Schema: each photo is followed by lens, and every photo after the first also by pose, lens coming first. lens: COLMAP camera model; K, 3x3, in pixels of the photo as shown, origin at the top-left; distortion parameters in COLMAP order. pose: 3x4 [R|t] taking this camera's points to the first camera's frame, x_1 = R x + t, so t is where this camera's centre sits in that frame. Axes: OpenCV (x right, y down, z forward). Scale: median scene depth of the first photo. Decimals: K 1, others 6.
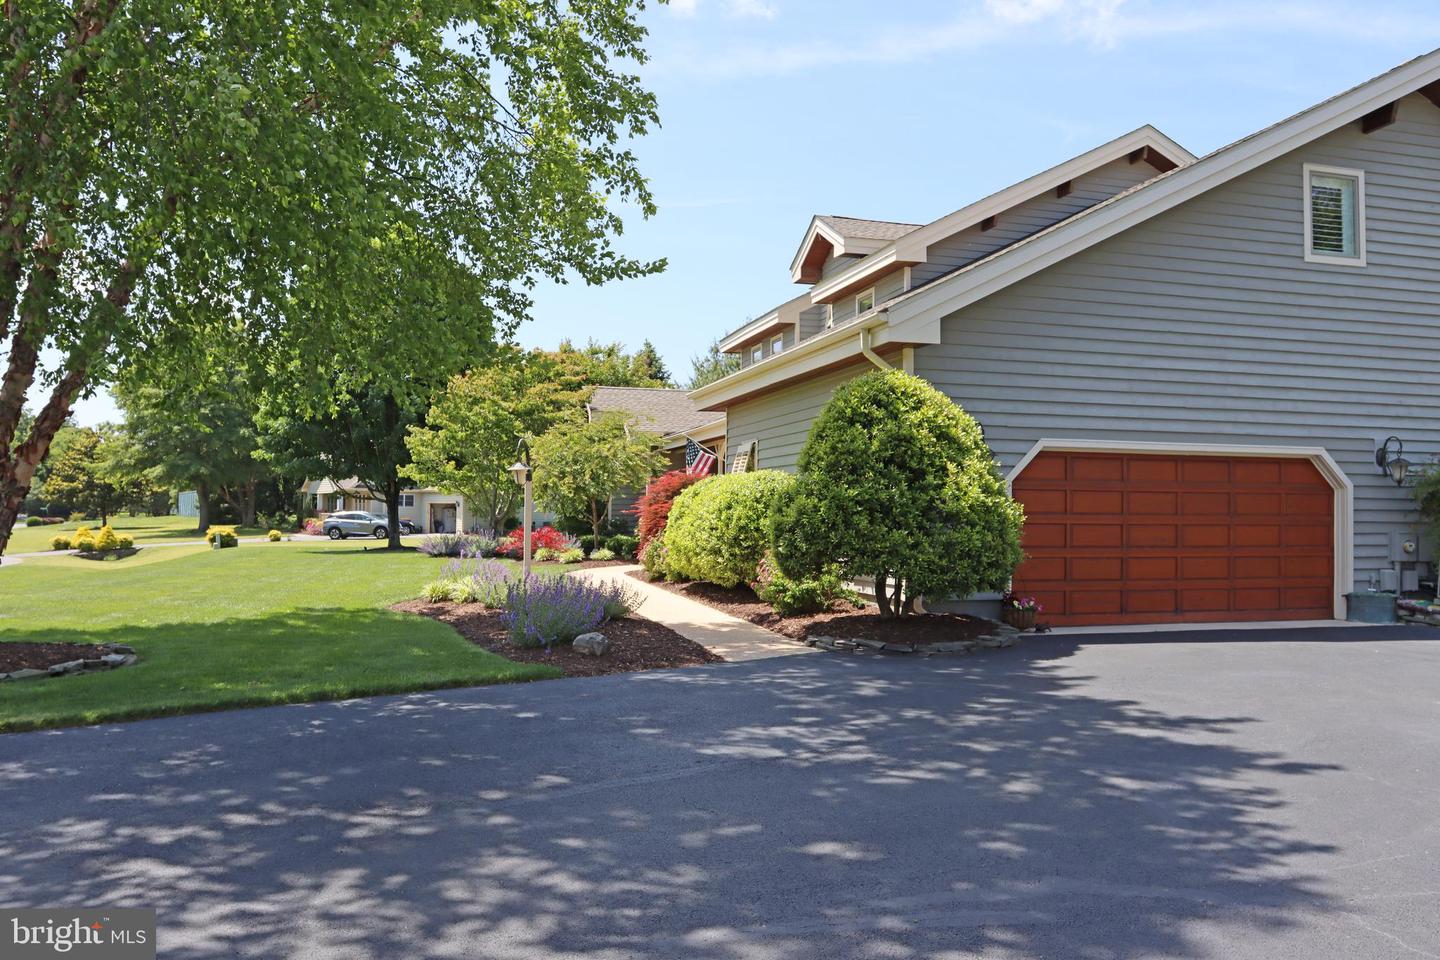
lens RADIAL K [[1192.5, 0, 720.0], [0, 1192.5, 480.0], [0, 0, 1]] dist [-0.089765, 0.092590]
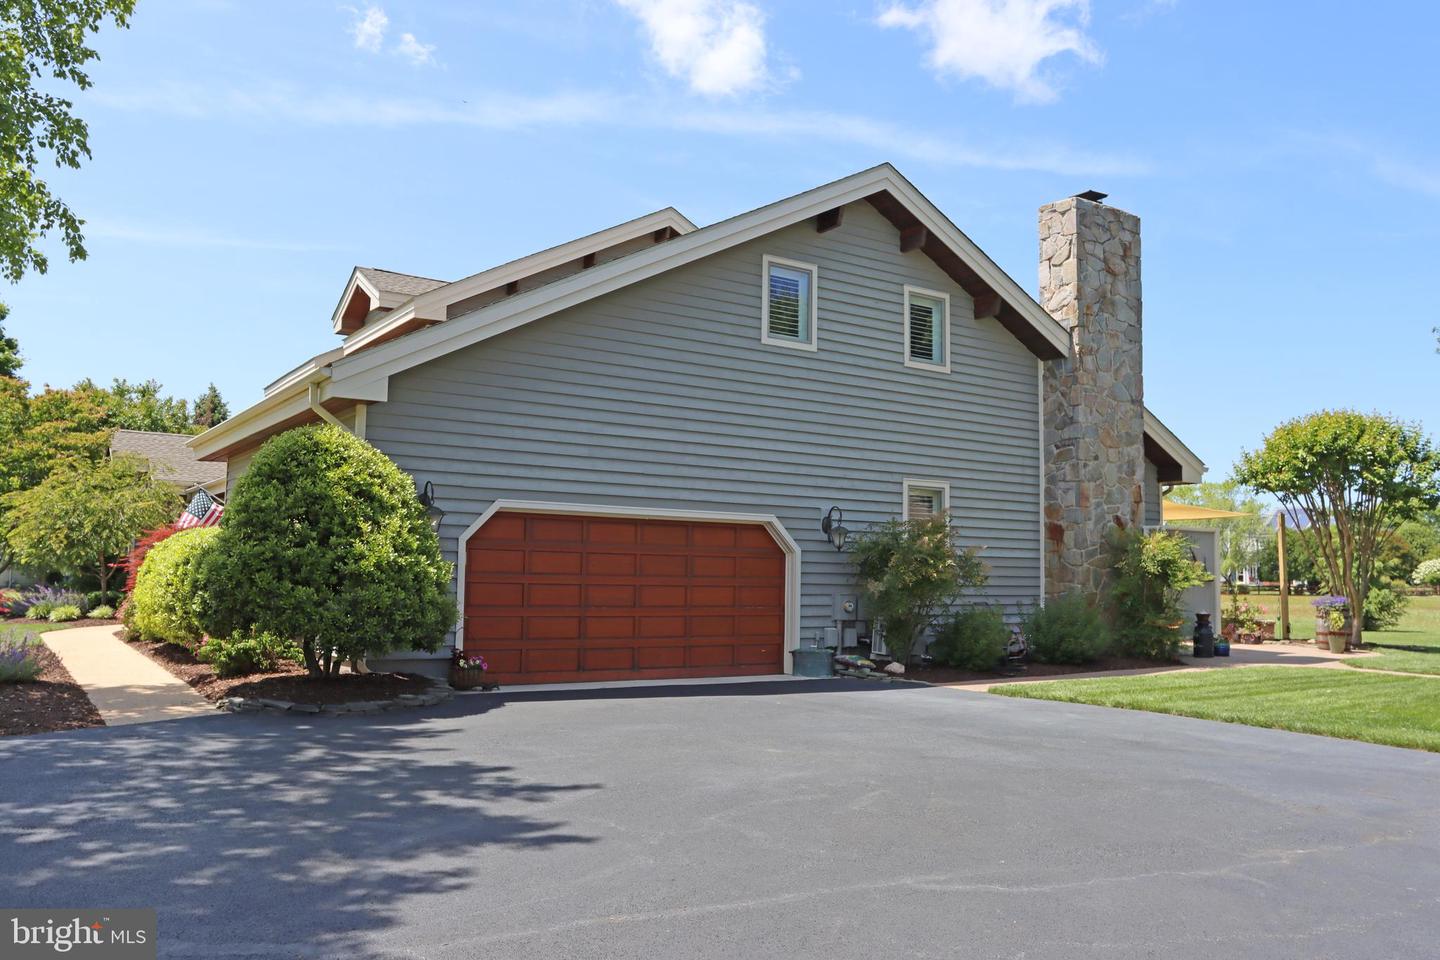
lens RADIAL K [[1192.5, 0, 720.0], [0, 1192.5, 480.0], [0, 0, 1]] dist [-0.089765, 0.092590]
pose [[0.945942, 0.033874, 0.322561, 0.110725], [-0.017866, 0.998463, -0.052460, -0.001240], [-0.323842, 0.043861, 0.945094, -0.026958]]
